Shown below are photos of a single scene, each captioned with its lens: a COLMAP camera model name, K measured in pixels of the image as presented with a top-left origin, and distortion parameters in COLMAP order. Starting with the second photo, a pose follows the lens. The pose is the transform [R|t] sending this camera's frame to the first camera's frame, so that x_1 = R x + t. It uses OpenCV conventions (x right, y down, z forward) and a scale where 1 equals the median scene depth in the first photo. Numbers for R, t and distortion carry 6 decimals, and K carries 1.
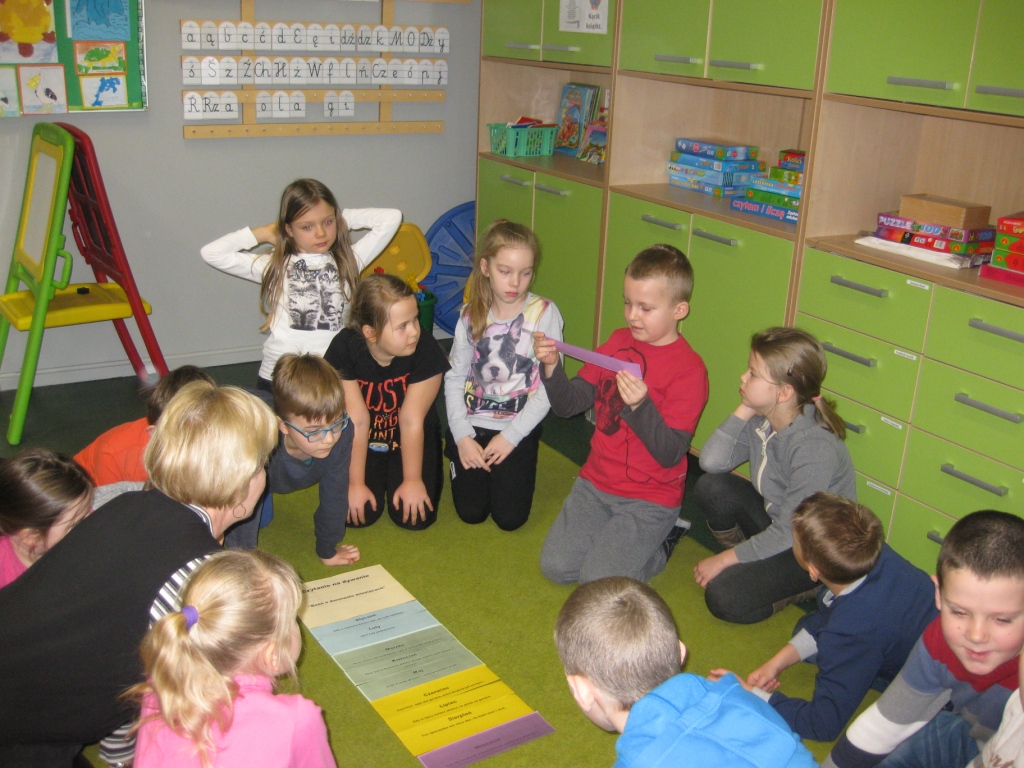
lens RADIAL K [[1042.7, 0, 516.7], [0, 1042.7, 387.5], [0, 0, 1]] dist [-0.181452, 0.157103]
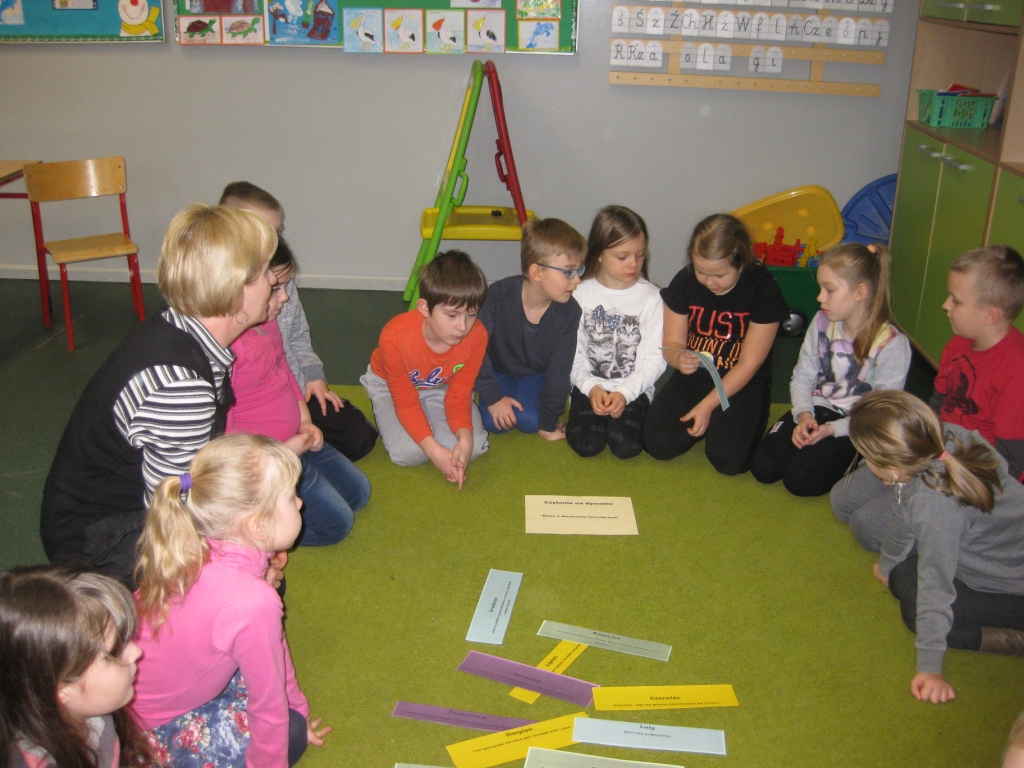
lens RADIAL K [[1042.7, 0, 516.7], [0, 1042.7, 387.5], [0, 0, 1]] dist [-0.181452, 0.157103]
pose [[0.840228, 0.184219, -0.509982, 0.209600], [-0.169001, 0.982641, 0.076516, 0.002068], [0.515225, 0.021896, 0.856775, 0.039976]]
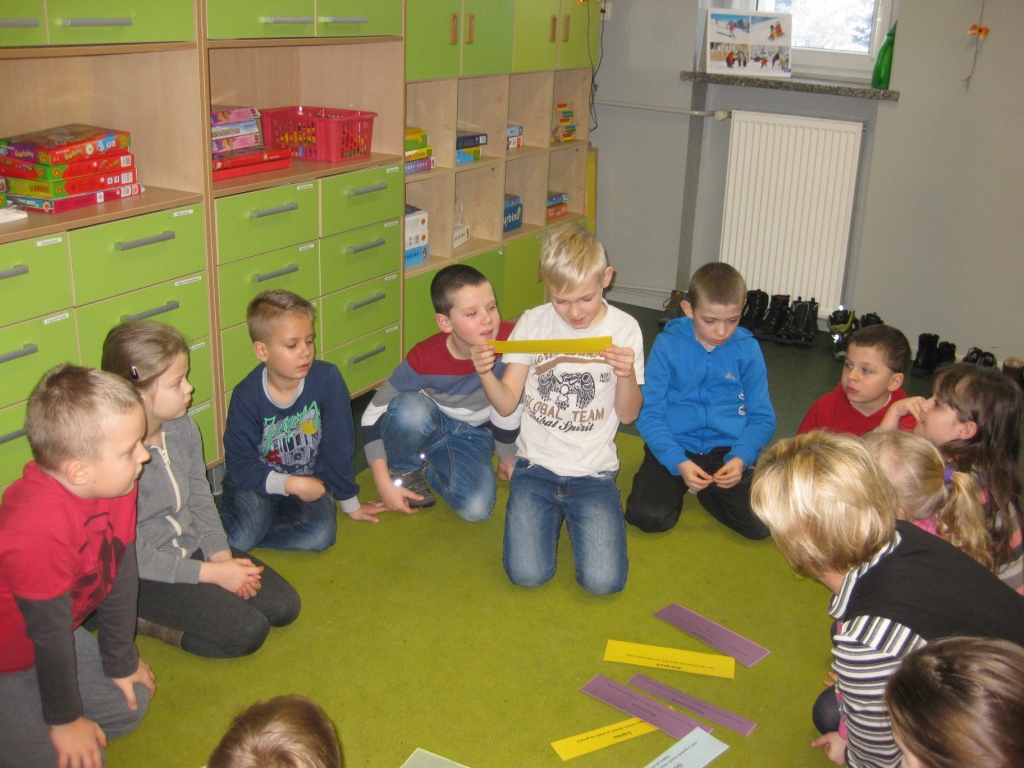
lens RADIAL K [[1063.6, 0, 512.0], [0, 1063.6, 384.0], [0, 0, 1]] dist [-0.187468, 0.172285]
pose [[-0.488548, -0.361547, 0.794106, -0.412800], [0.230113, 0.824503, 0.516956, -0.262164], [-0.841647, 0.435292, -0.319612, 0.688449]]
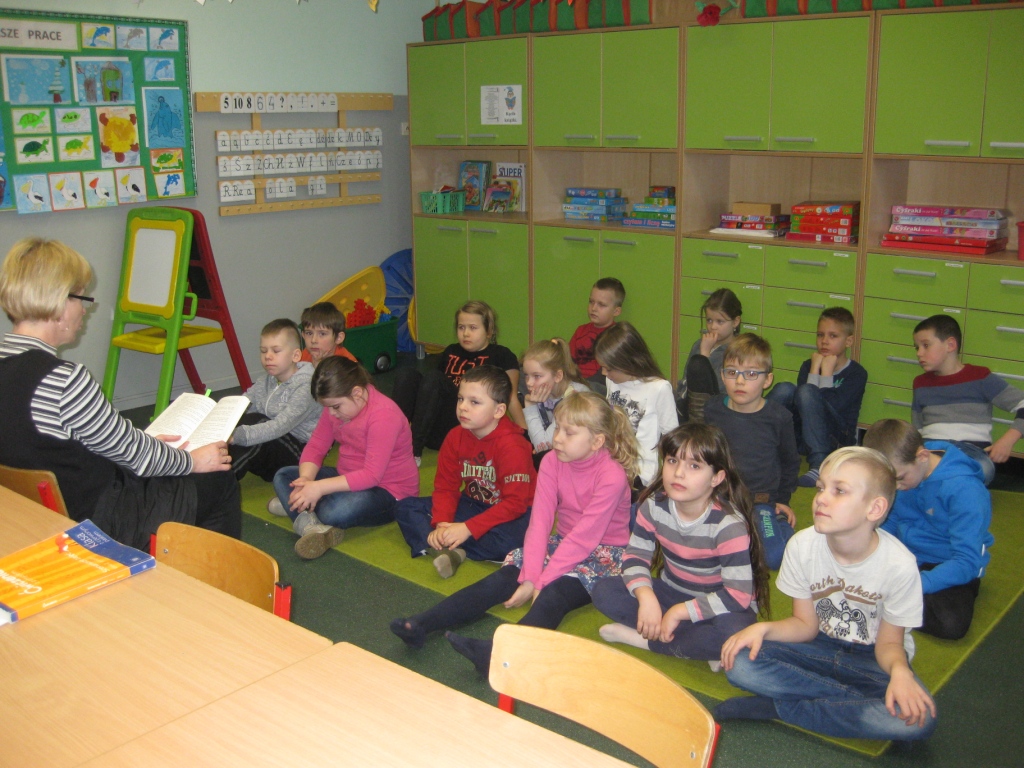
lens RADIAL K [[1042.7, 0, 516.7], [0, 1042.7, 387.5], [0, 0, 1]] dist [-0.181452, 0.157103]
pose [[0.951233, -0.125417, 0.281829, -0.386994], [0.148723, 0.986883, -0.062799, 0.136777], [-0.270256, 0.101651, 0.957407, -0.429938]]
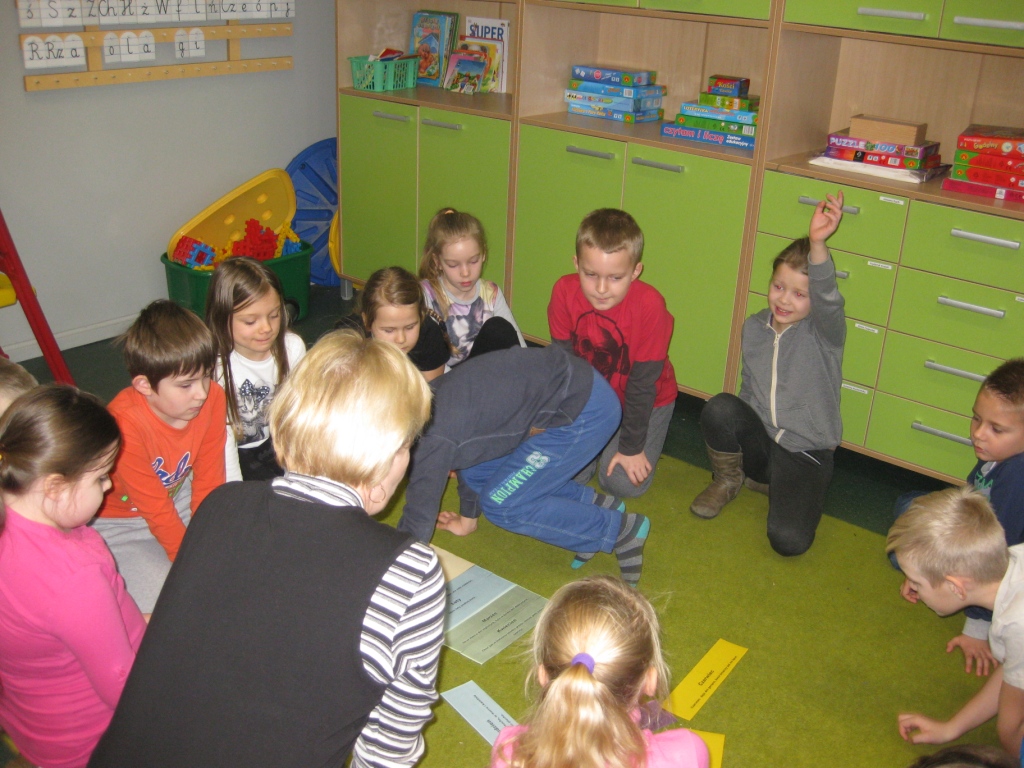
lens RADIAL K [[1042.7, 0, 516.7], [0, 1042.7, 387.5], [0, 0, 1]] dist [-0.181452, 0.157103]
pose [[0.945102, -0.131531, 0.299136, -0.233295], [0.106990, 0.989511, 0.097061, -0.035392], [-0.308765, -0.059727, 0.949261, 0.052282]]
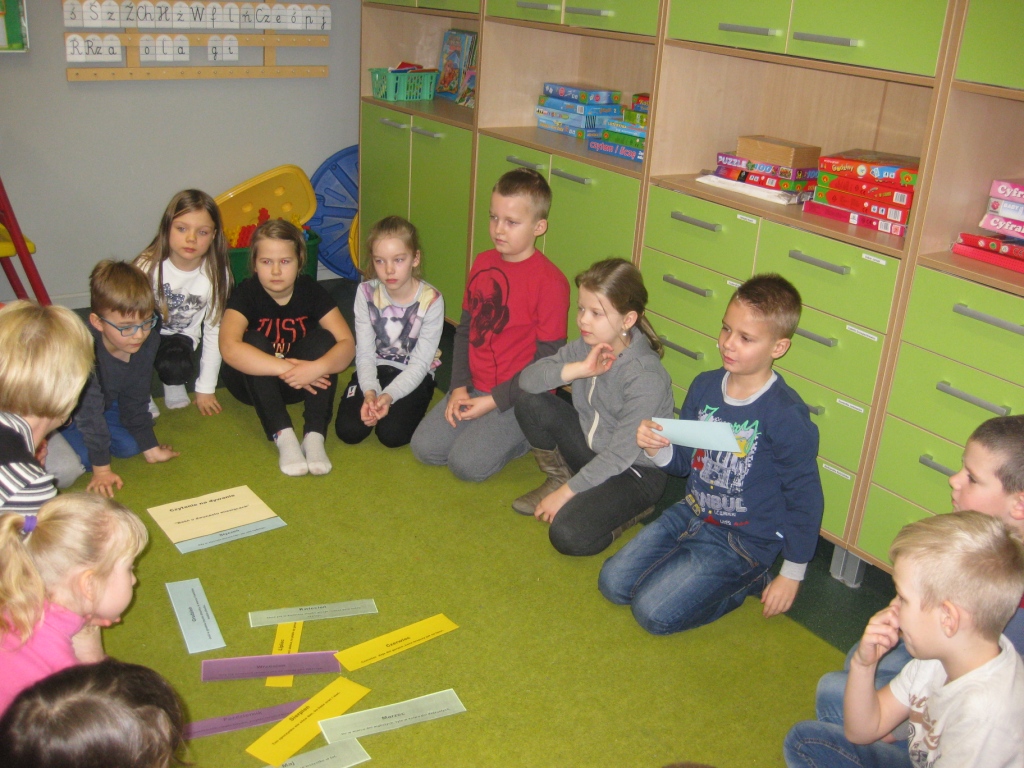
lens RADIAL K [[1042.7, 0, 516.7], [0, 1042.7, 387.5], [0, 0, 1]] dist [-0.181452, 0.157103]
pose [[0.997576, -0.004931, 0.069409, 0.053435], [0.001713, 0.998924, 0.046342, 0.017203], [-0.069563, -0.046110, 0.996511, -0.047768]]
